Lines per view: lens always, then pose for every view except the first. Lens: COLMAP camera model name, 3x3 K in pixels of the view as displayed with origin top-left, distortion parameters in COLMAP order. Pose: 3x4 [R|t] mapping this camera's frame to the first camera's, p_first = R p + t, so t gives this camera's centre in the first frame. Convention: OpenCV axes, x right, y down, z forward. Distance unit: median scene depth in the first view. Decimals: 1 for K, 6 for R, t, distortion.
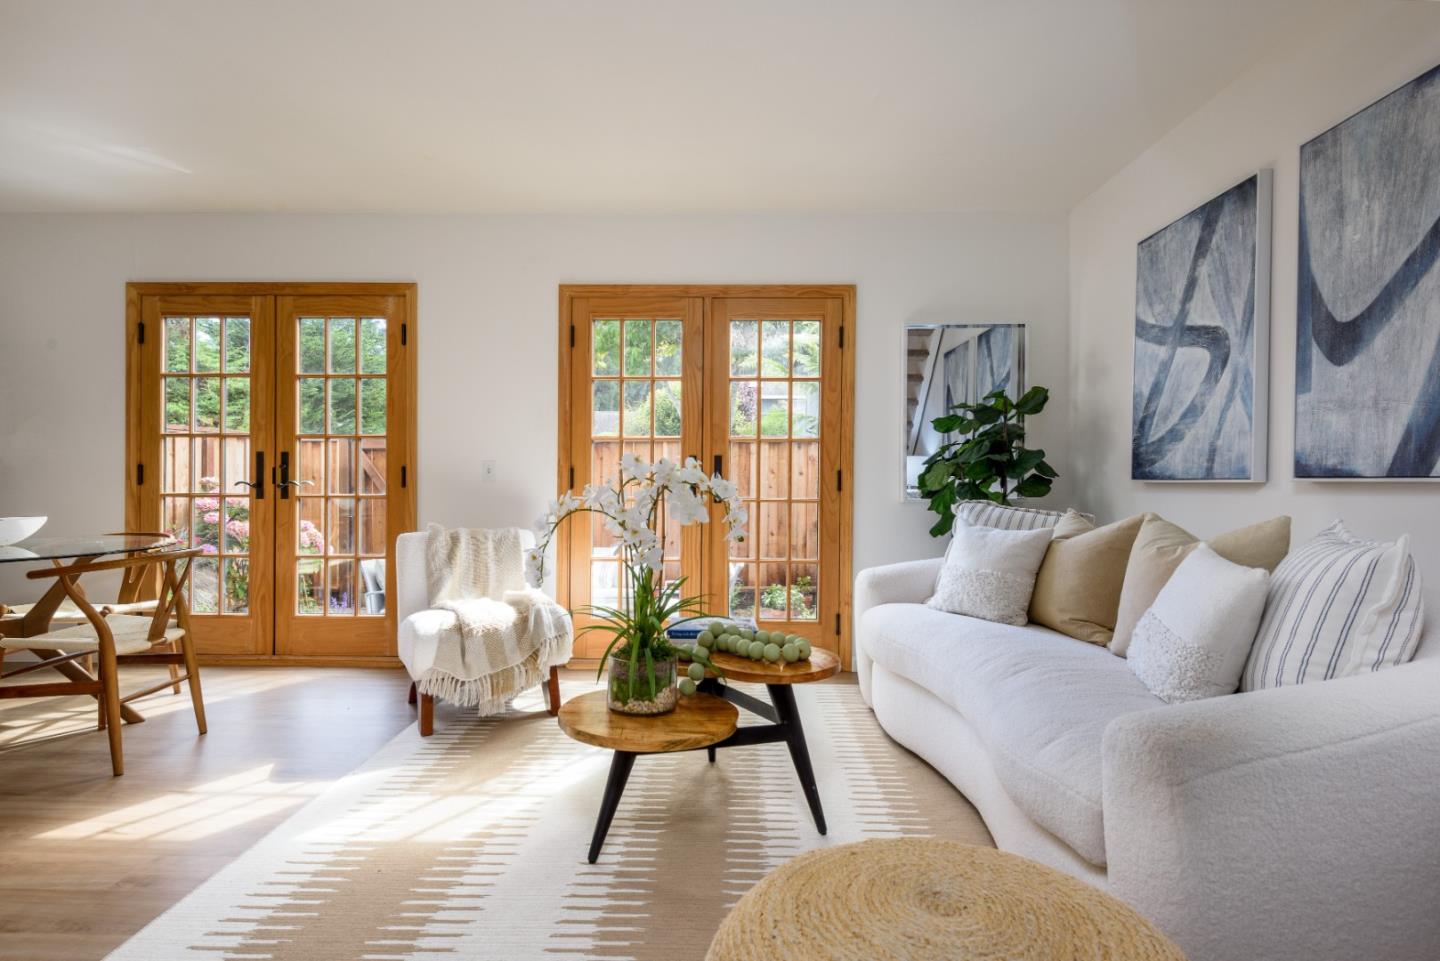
lens RADIAL K [[755.0, 0, 717.5], [0, 755.0, 482.1], [0, 0, 1]] dist [0.016608, -0.006913]
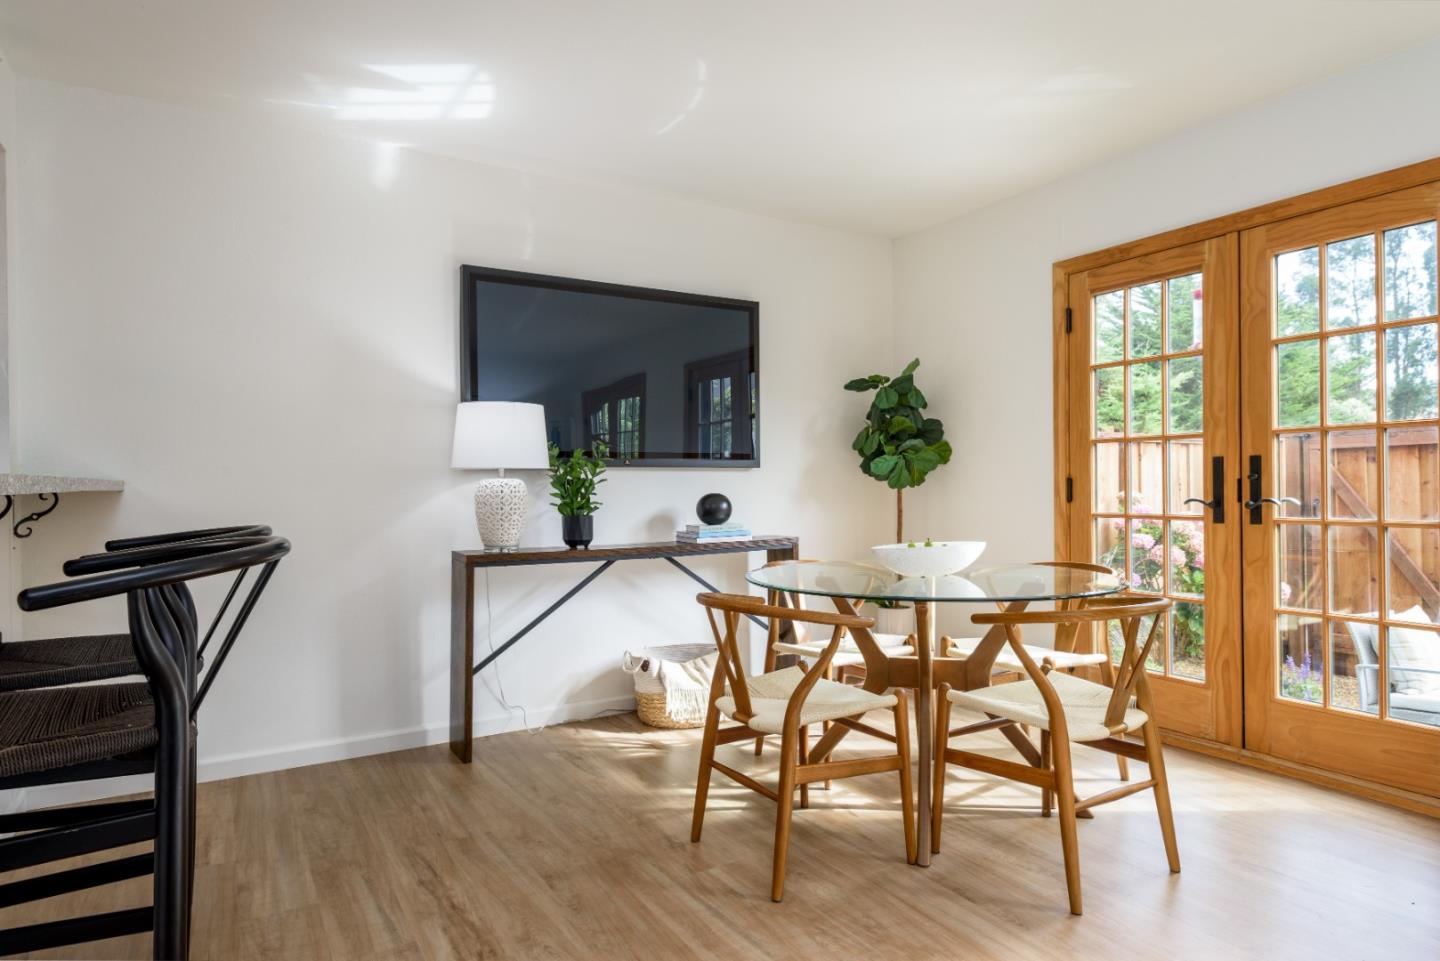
lens RADIAL K [[755.0, 0, 719.8], [0, 755.0, 473.1], [0, 0, 1]] dist [0.016608, -0.006913]
pose [[0.509137, -0.024773, -0.860329, -0.240233], [0.003479, 0.999637, -0.026726, -0.007678], [0.860679, 0.010614, 0.509038, 0.248406]]
